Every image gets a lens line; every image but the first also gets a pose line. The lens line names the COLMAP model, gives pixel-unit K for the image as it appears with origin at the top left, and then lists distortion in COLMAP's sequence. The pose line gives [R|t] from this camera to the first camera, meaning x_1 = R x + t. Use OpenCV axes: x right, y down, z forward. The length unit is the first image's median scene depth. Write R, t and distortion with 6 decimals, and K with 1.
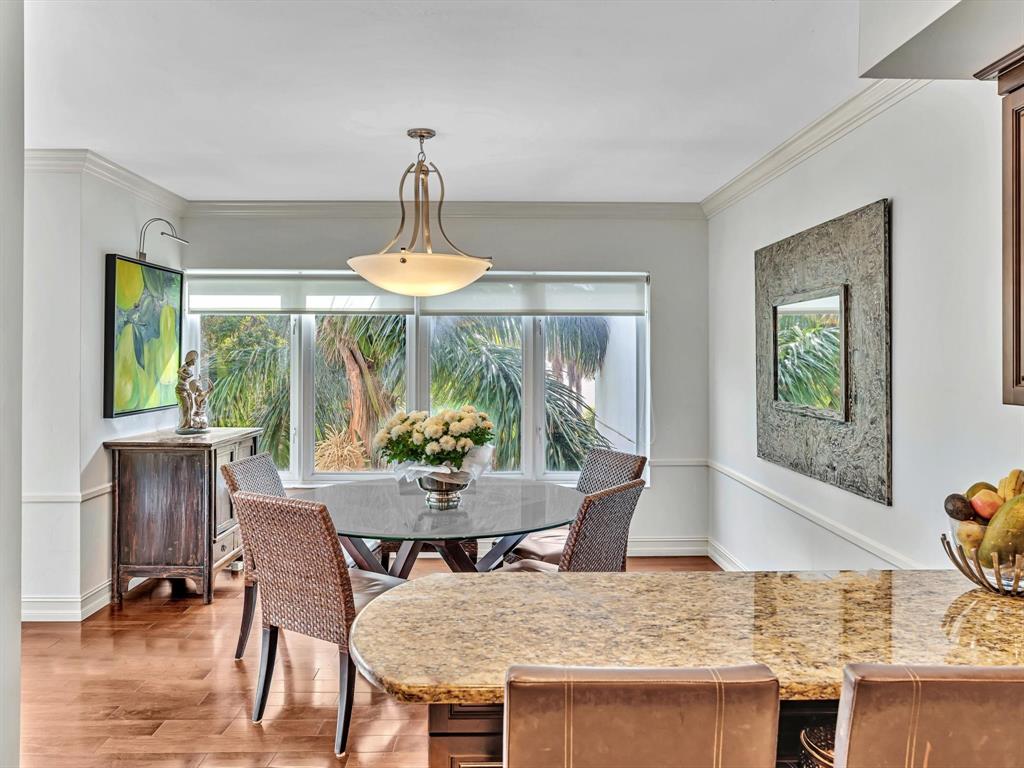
lens RADIAL K [[793.3, 0, 516.0], [0, 793.3, 391.5], [0, 0, 1]] dist [-0.030251, 0.010154]
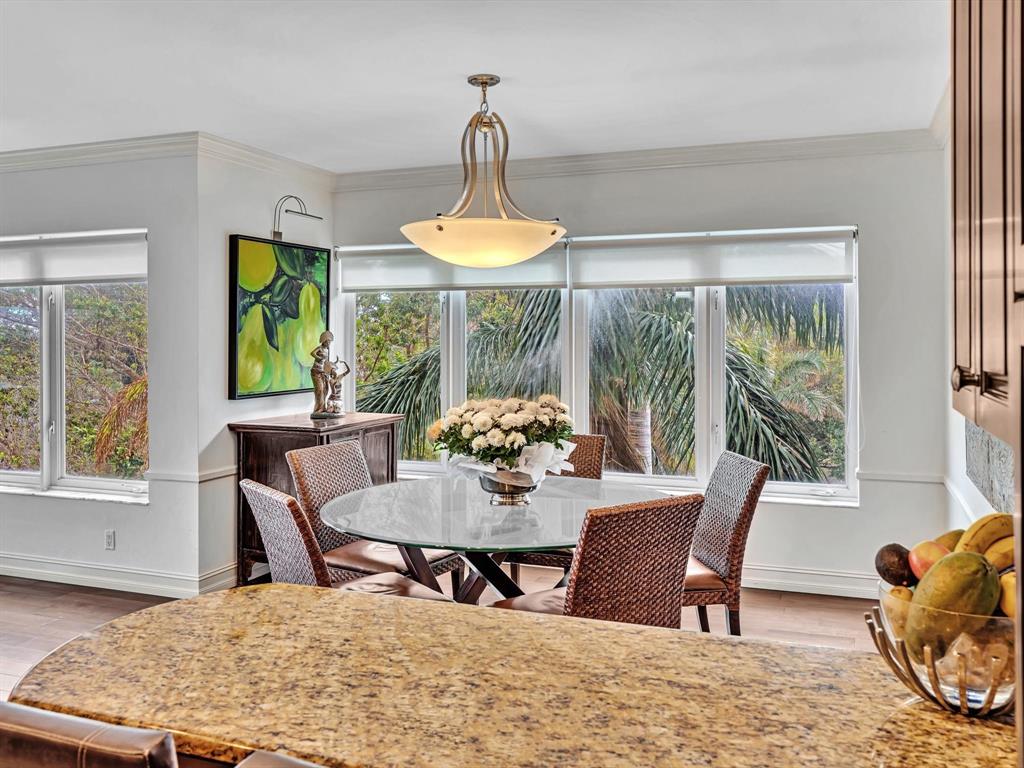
lens RADIAL K [[908.9, 0, 511.3], [0, 908.9, 374.6], [0, 0, 1]] dist [-0.017477, 0.037395]
pose [[0.920344, 0.012640, -0.390906, 0.300784], [-0.013443, 0.999909, 0.000683, -0.004000], [0.390879, 0.004627, 0.920430, 0.094853]]
